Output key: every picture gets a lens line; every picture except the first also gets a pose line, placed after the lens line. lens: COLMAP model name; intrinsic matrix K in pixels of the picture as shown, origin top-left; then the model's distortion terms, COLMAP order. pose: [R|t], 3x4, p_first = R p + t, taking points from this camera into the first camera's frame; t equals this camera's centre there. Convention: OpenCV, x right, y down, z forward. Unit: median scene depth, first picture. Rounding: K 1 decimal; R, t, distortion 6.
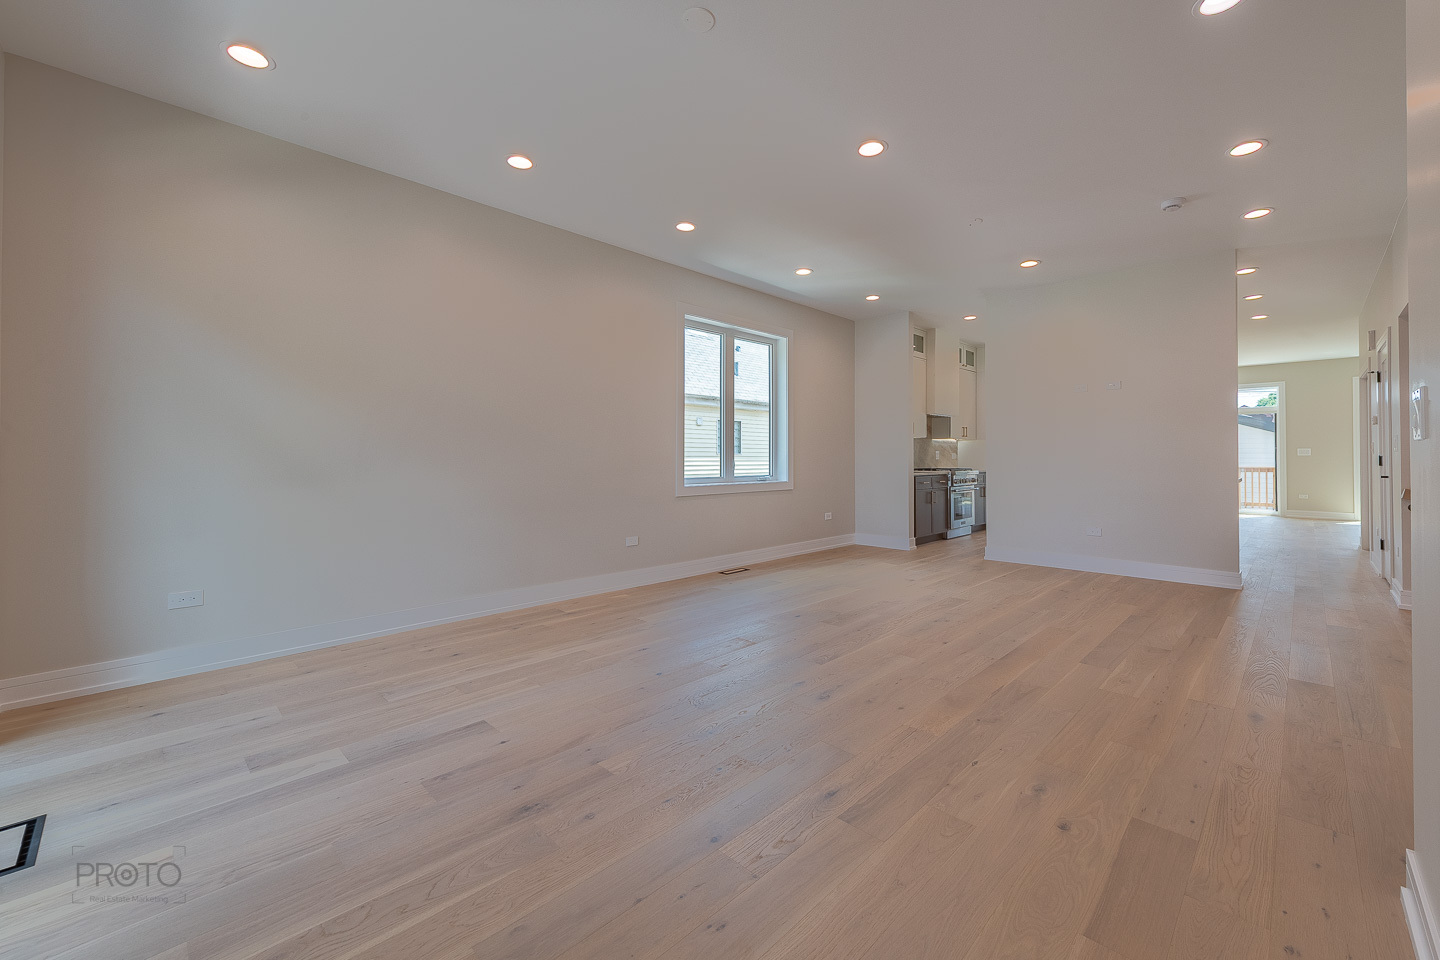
lens RADIAL K [[590.3, 0, 708.4], [0, 590.3, 449.4], [0, 0, 1]] dist [0.011395, -0.000255]
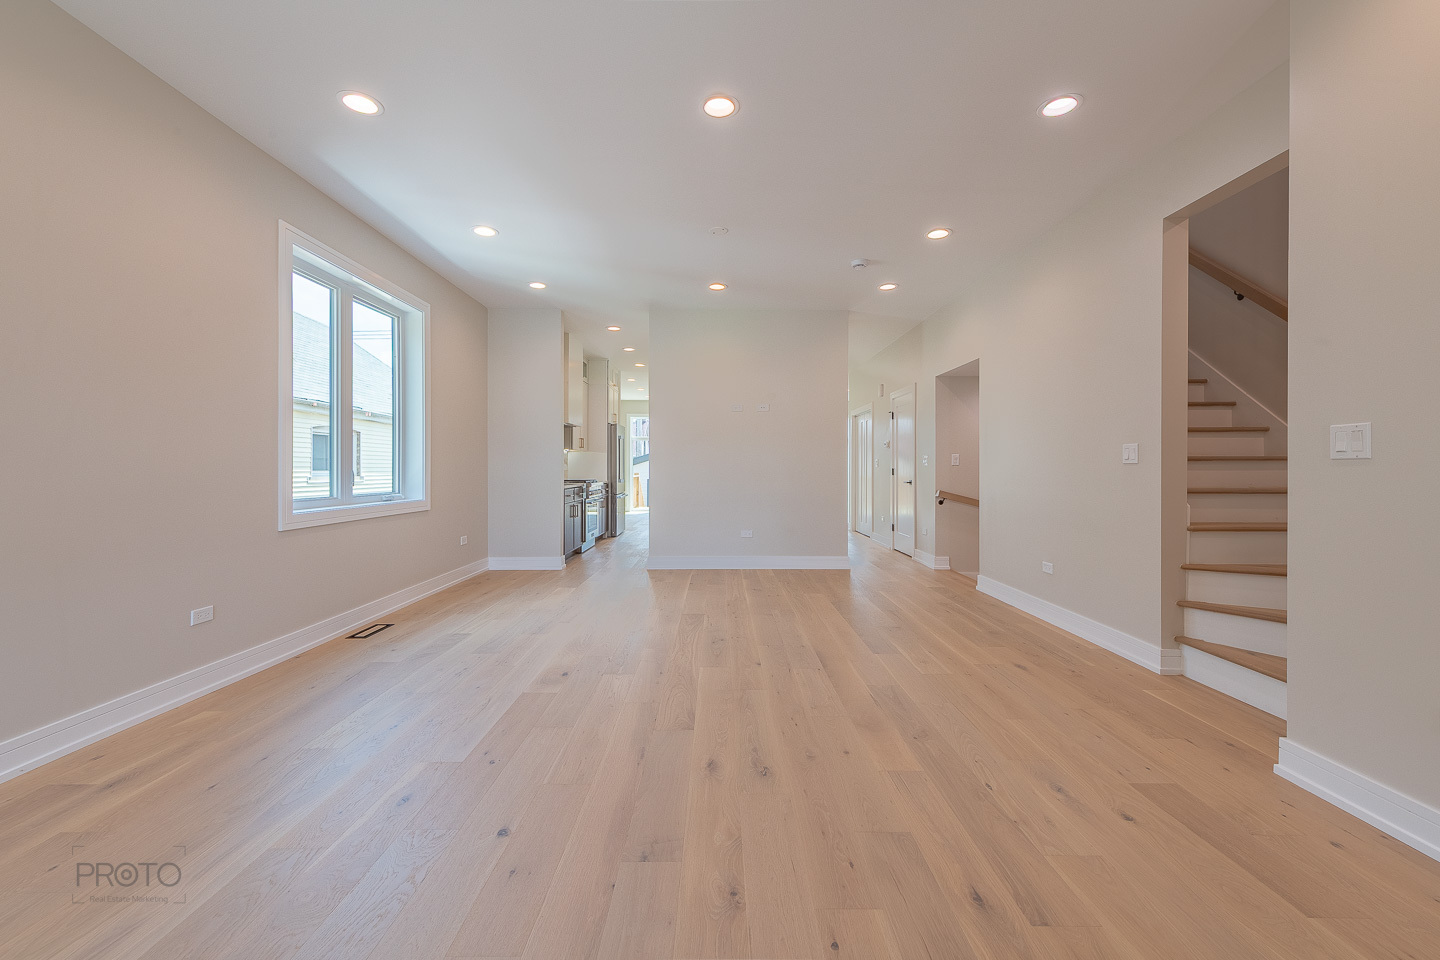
lens RADIAL K [[590.3, 0, 719.9], [0, 590.3, 472.9], [0, 0, 1]] dist [0.011395, -0.000255]
pose [[0.691188, -0.004050, 0.722664, -0.166637], [-0.010988, 0.999810, 0.016112, 0.002145], [-0.722591, -0.019077, 0.691012, 0.198803]]
